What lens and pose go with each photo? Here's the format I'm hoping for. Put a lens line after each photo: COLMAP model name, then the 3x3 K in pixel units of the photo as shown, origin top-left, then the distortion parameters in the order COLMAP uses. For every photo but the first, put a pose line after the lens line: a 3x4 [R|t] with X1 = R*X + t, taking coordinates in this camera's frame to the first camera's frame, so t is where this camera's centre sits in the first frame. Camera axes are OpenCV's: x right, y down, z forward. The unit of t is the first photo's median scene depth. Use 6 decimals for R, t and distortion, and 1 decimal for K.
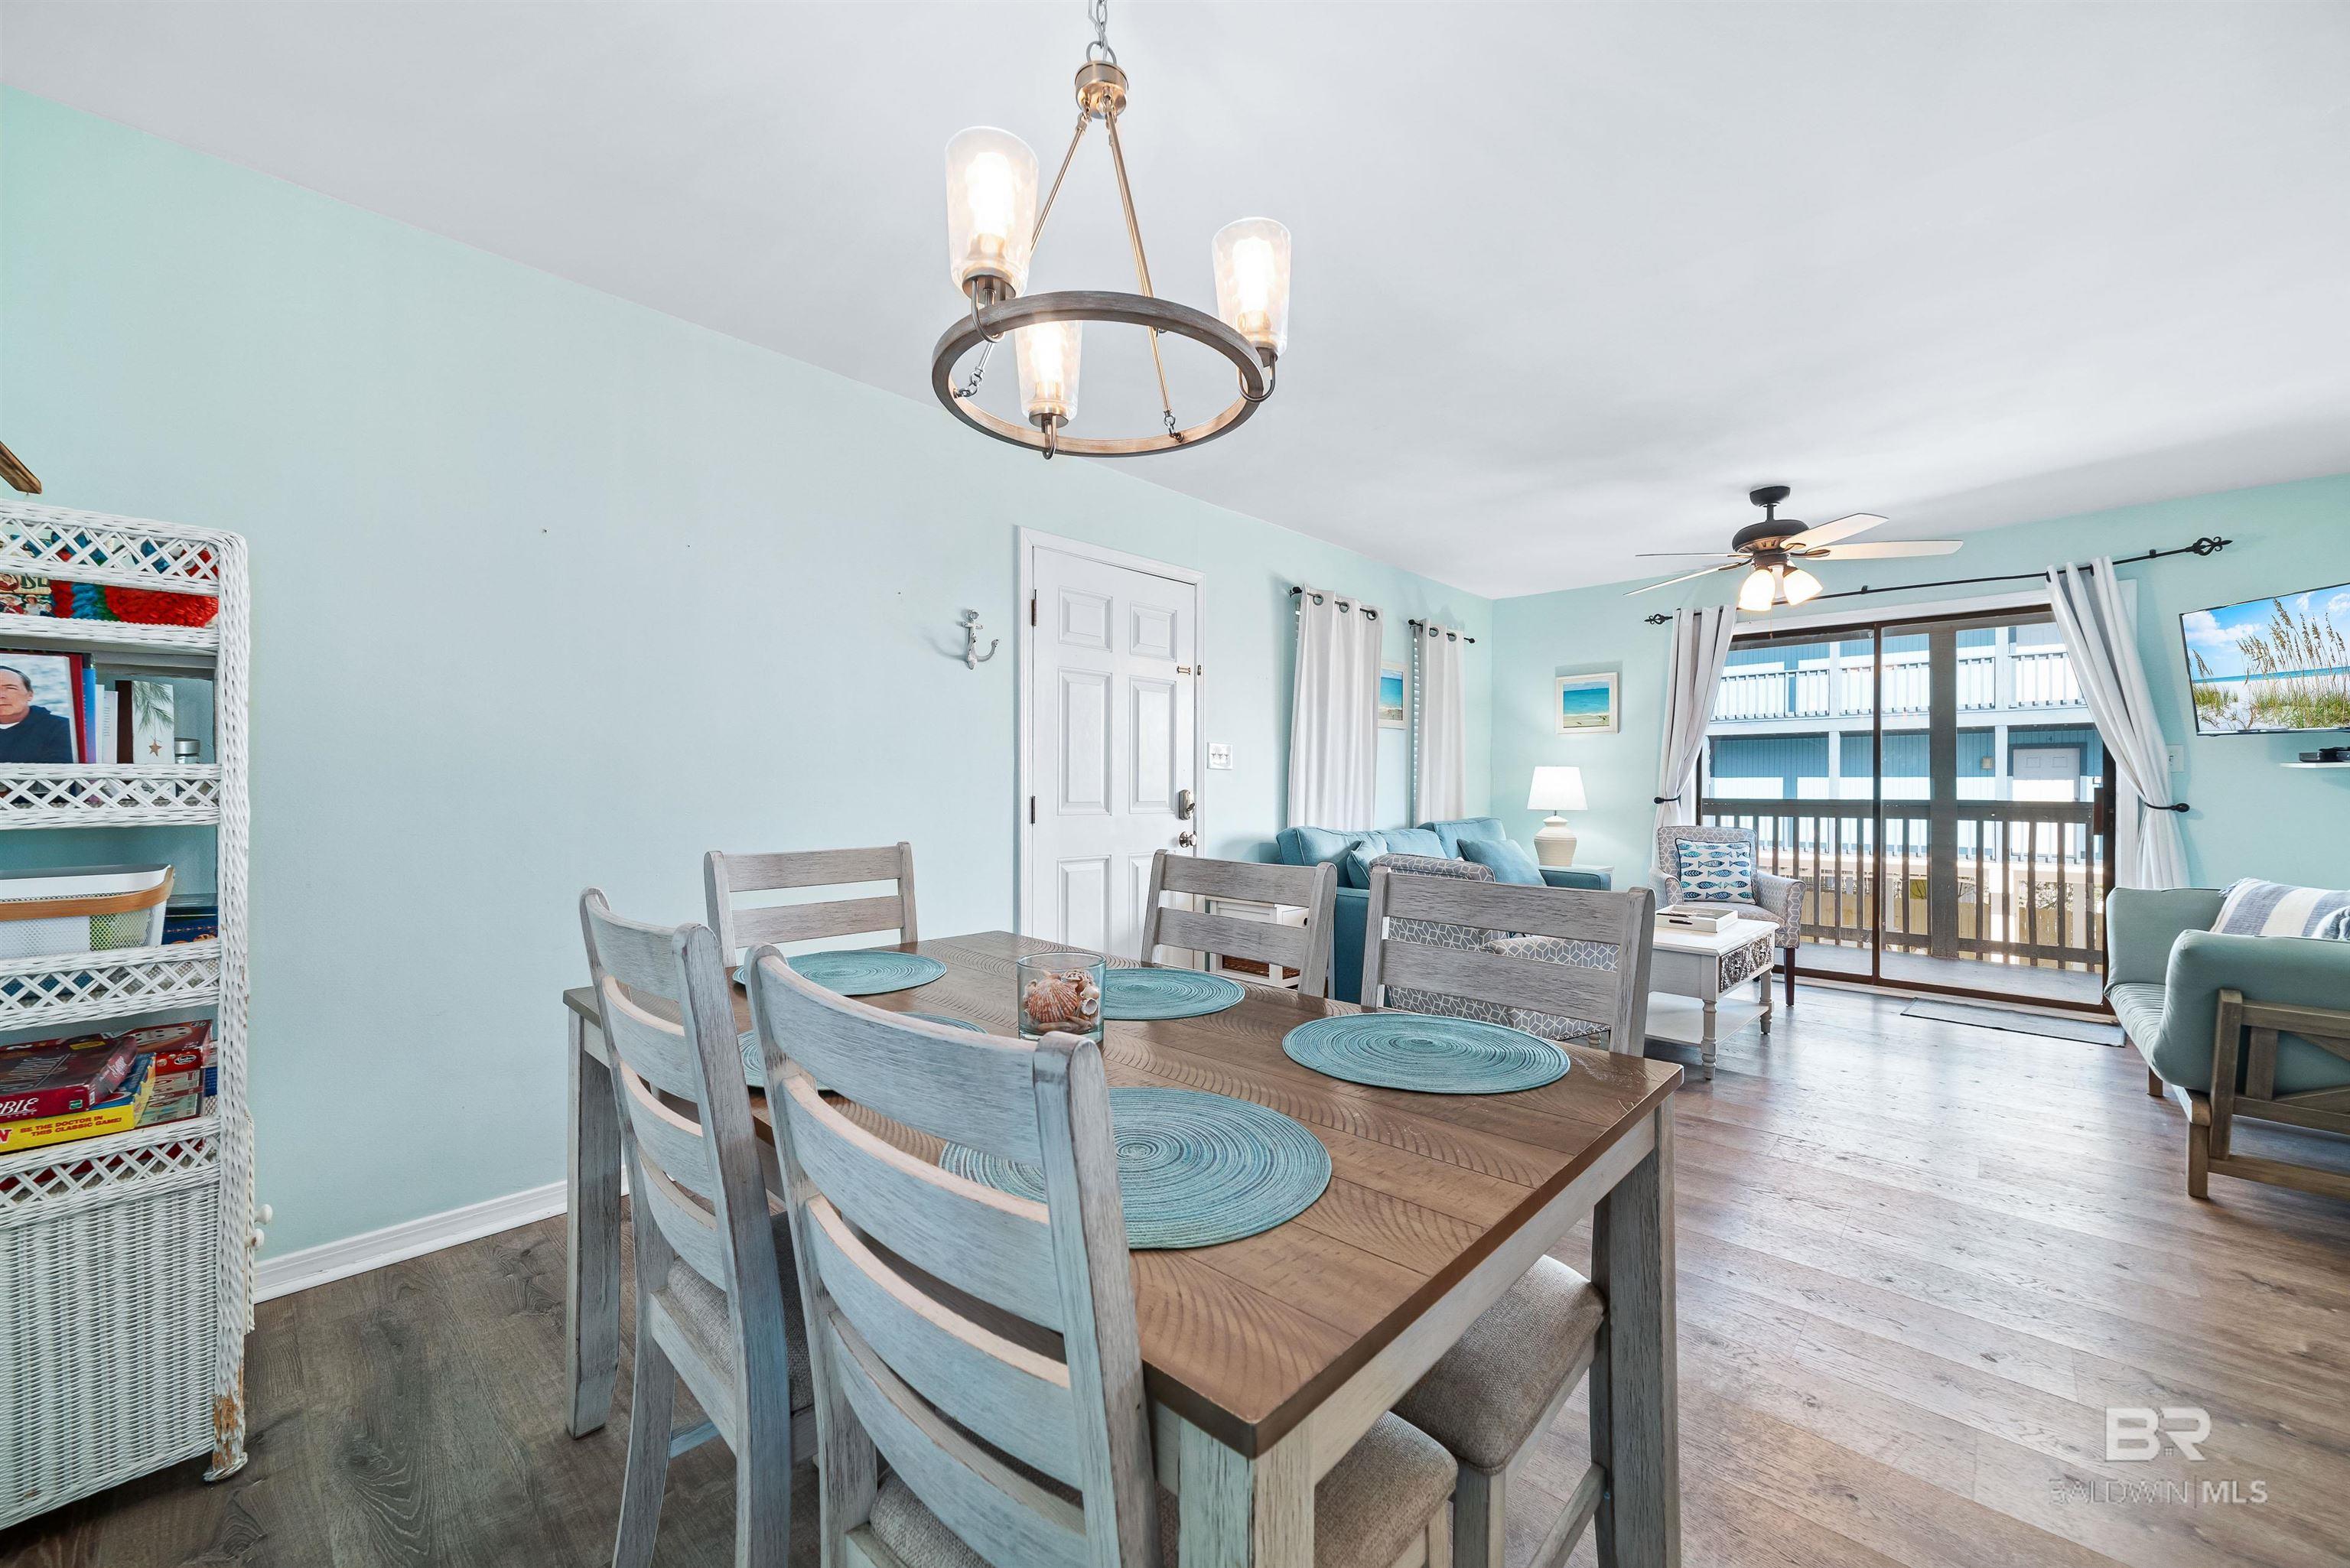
lens RADIAL K [[893.6, 0, 1178.7], [0, 893.6, 788.3], [0, 0, 1]] dist [-0.001430, -0.000098]
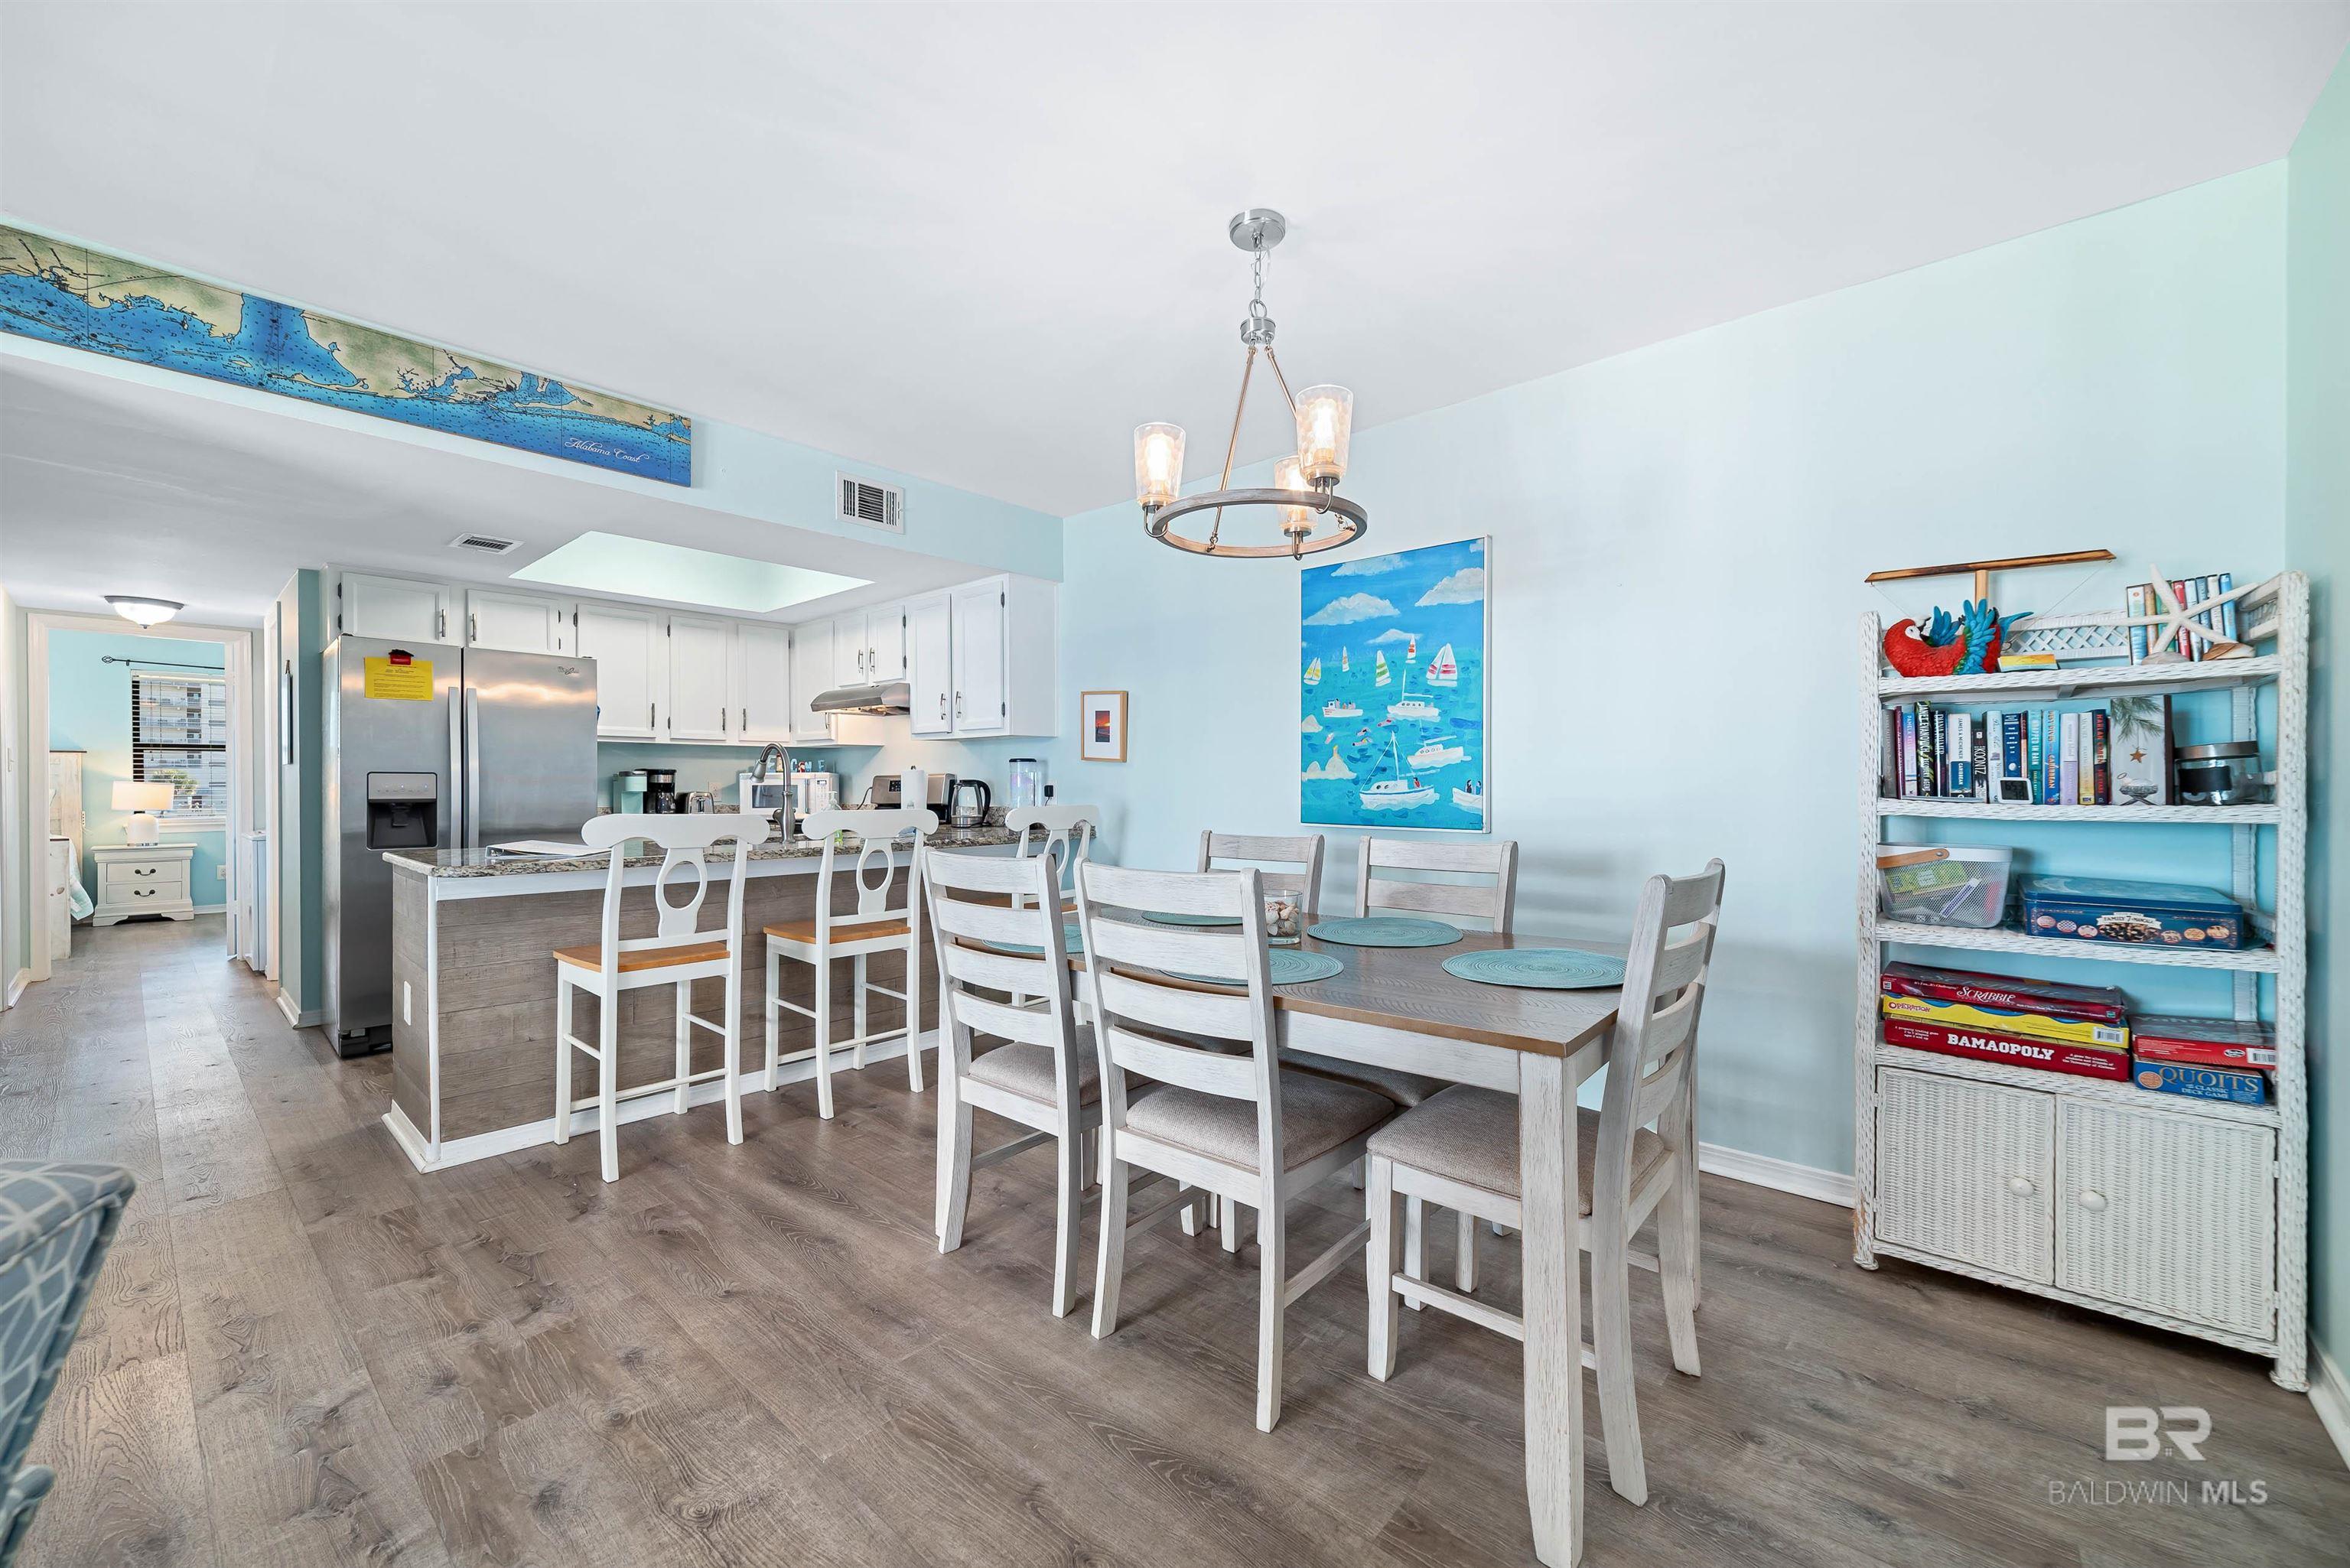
lens RADIAL K [[903.4, 0, 1183.2], [0, 903.4, 789.4], [0, 0, 1]] dist [-0.001585, 0.000692]
pose [[-0.998964, -0.002998, -0.045401, 0.030588], [-0.003321, 0.999970, 0.007051, -0.002329], [0.045378, 0.007195, -0.998944, 0.750908]]
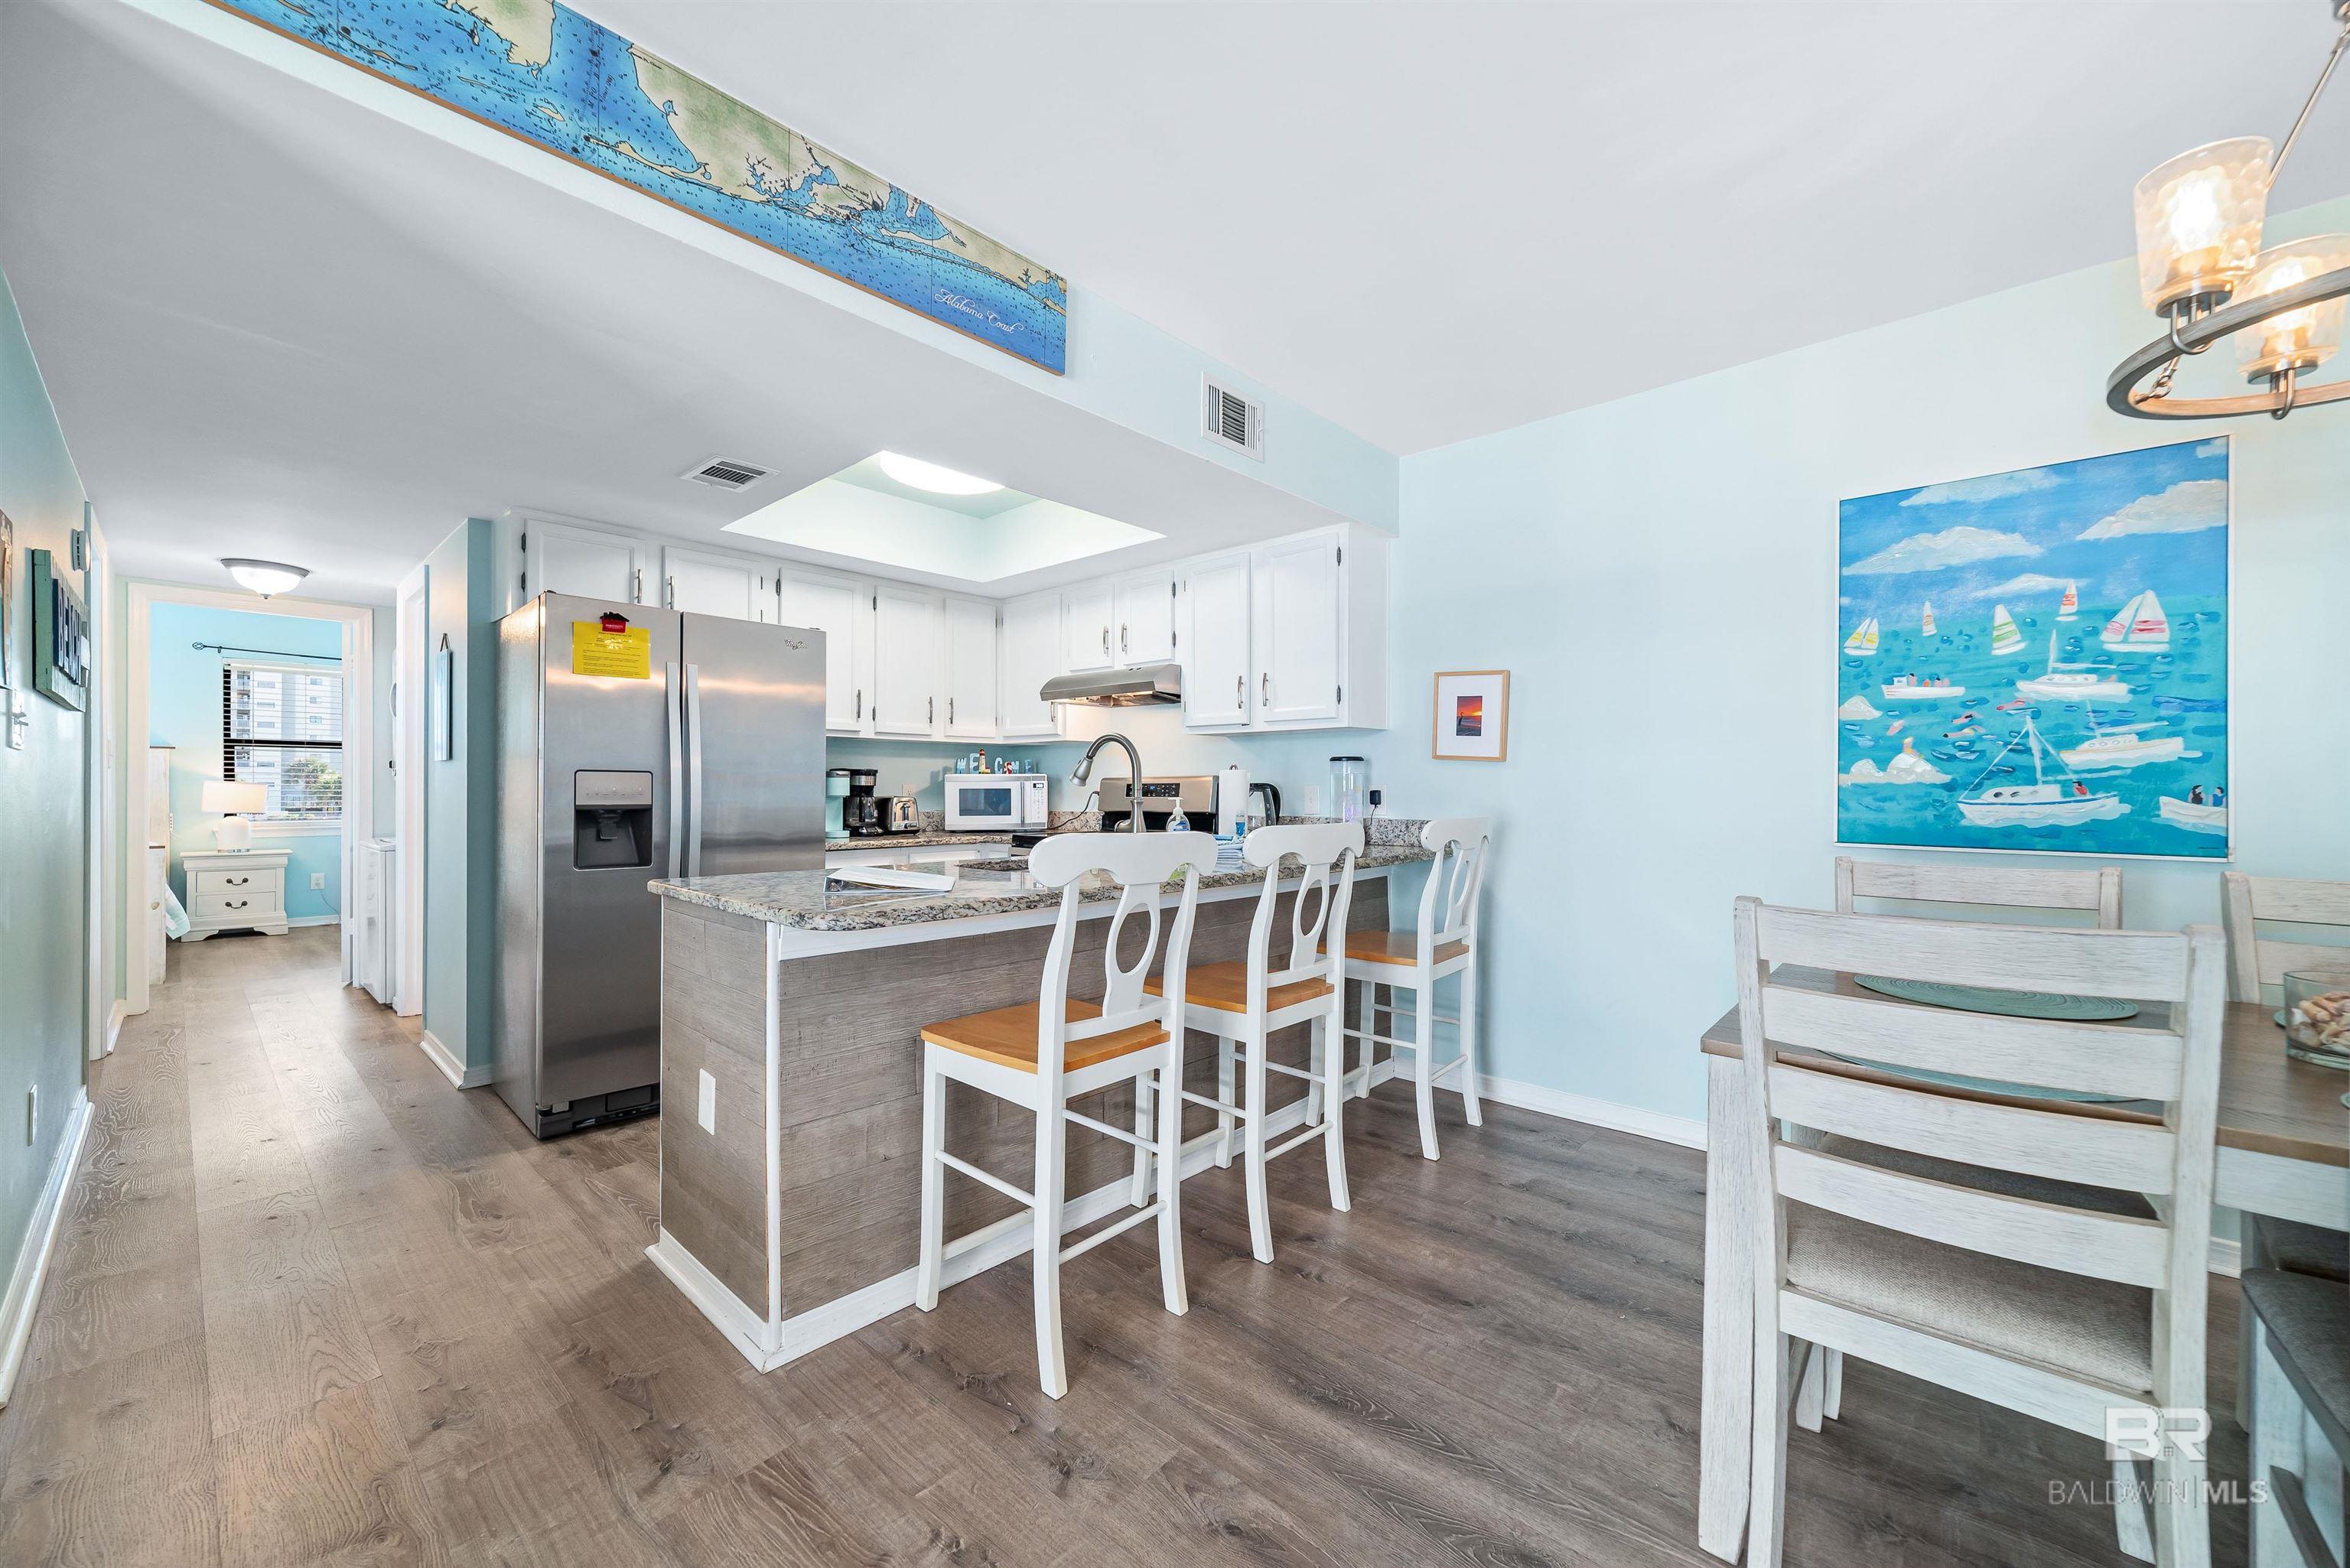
lens RADIAL K [[893.6, 0, 1178.7], [0, 893.6, 788.3], [0, 0, 1]] dist [-0.001430, -0.000098]
pose [[-0.999664, -0.007053, -0.024947, 0.319913], [-0.007095, 0.999974, 0.001599, -0.000902], [0.024935, 0.001776, -0.999688, 0.539660]]
